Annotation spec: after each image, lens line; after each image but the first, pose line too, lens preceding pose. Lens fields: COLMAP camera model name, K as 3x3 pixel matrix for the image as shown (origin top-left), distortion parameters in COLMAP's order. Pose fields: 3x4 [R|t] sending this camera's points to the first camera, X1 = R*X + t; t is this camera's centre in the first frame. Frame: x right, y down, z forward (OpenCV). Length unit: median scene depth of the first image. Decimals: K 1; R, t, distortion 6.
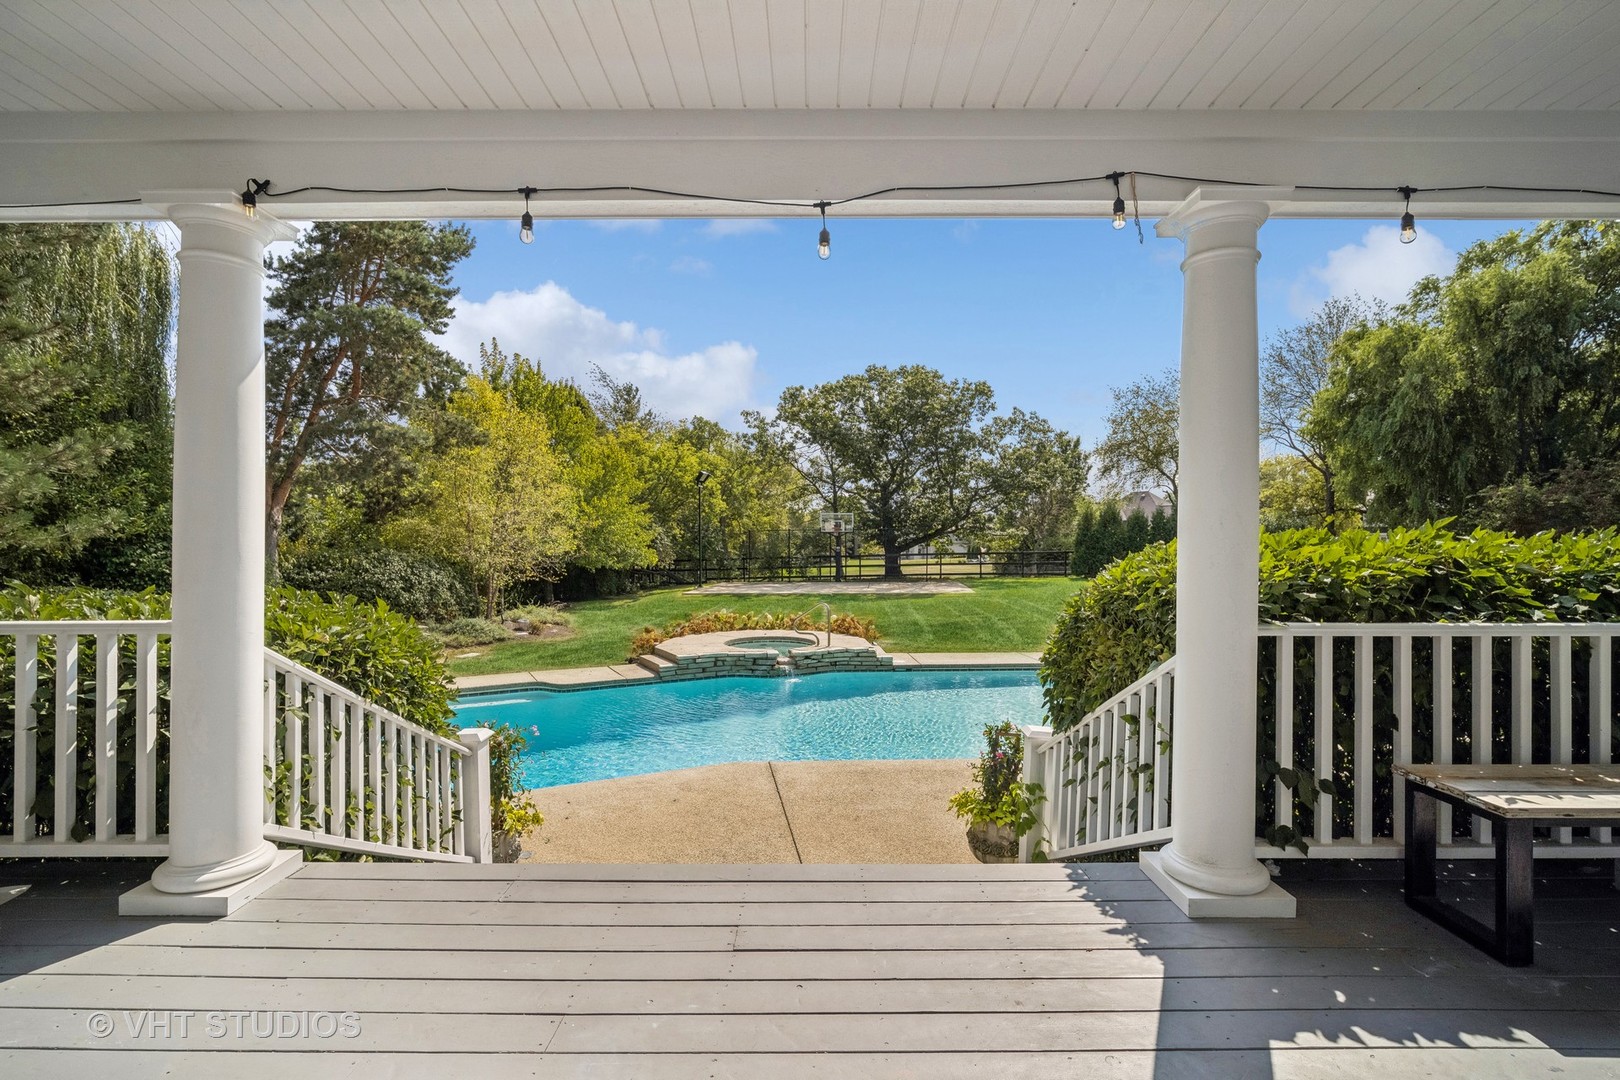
lens RADIAL K [[735.6, 0, 799.5], [0, 735.6, 541.9], [0, 0, 1]] dist [-0.003244, 0.000113]
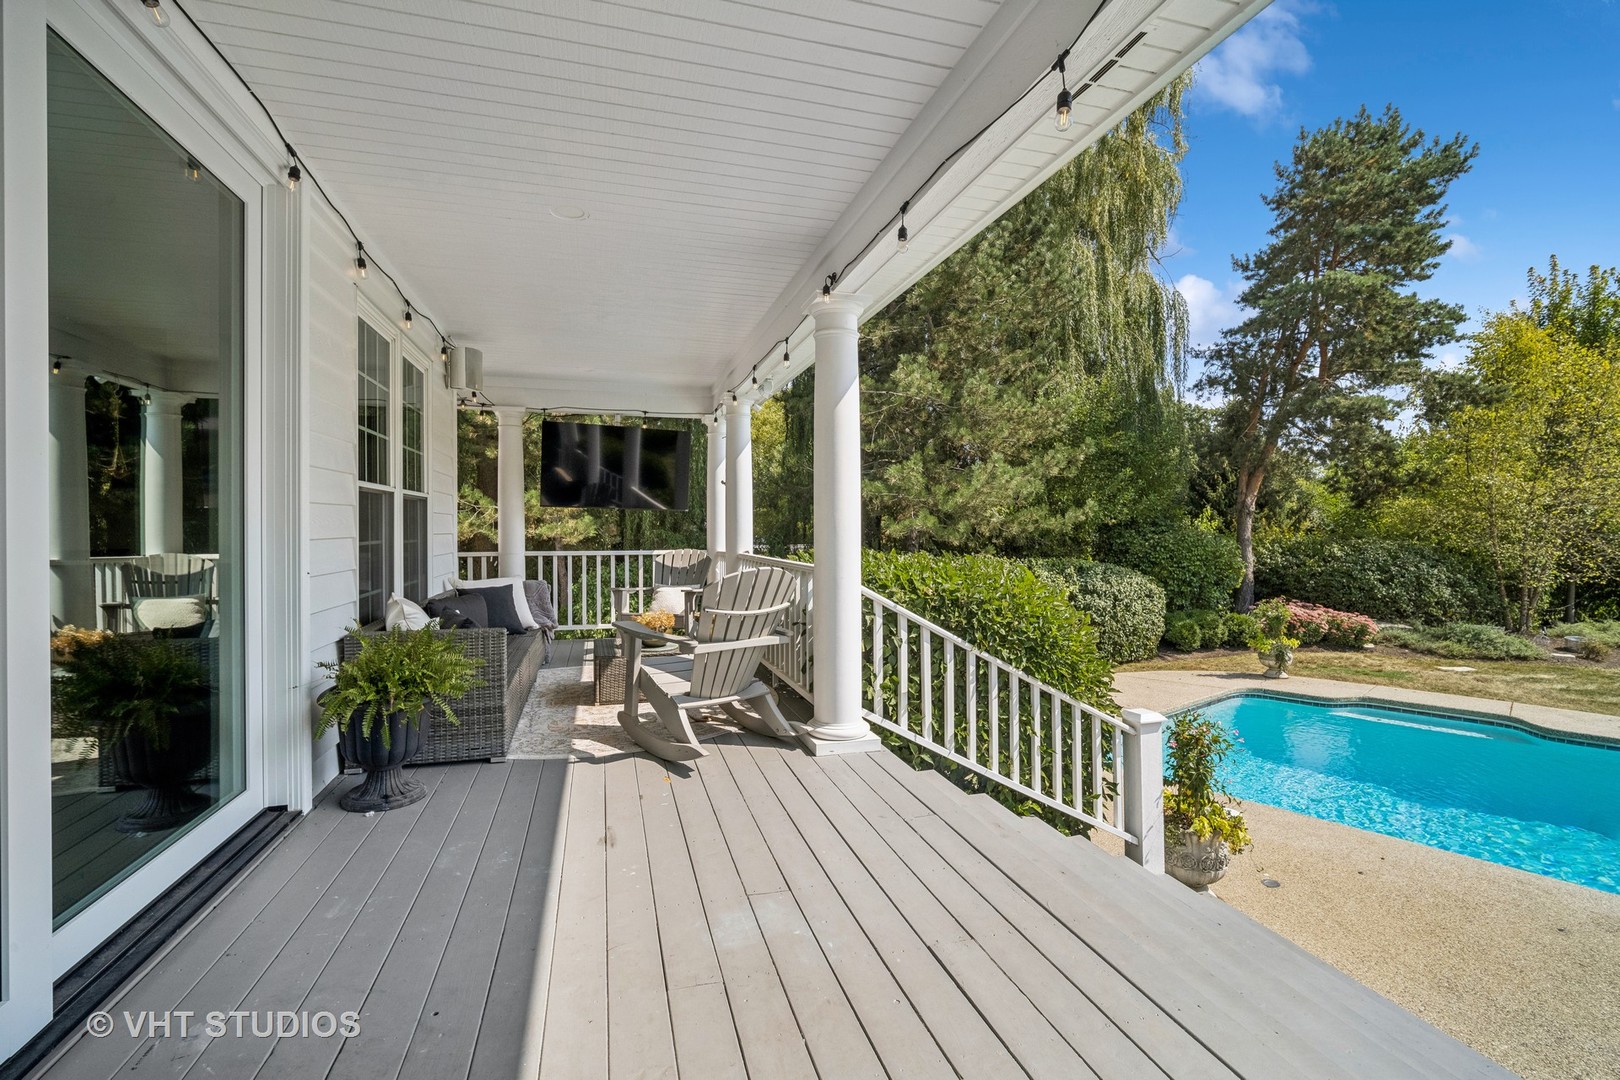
lens RADIAL K [[735.6, 0, 808.2], [0, 735.6, 529.3], [0, 0, 1]] dist [-0.003244, 0.000113]
pose [[0.274428, 0.003097, -0.961603, 0.120742], [-0.005974, 0.999981, 0.001515, 0.004580], [0.961589, 0.005329, 0.274441, 0.093986]]
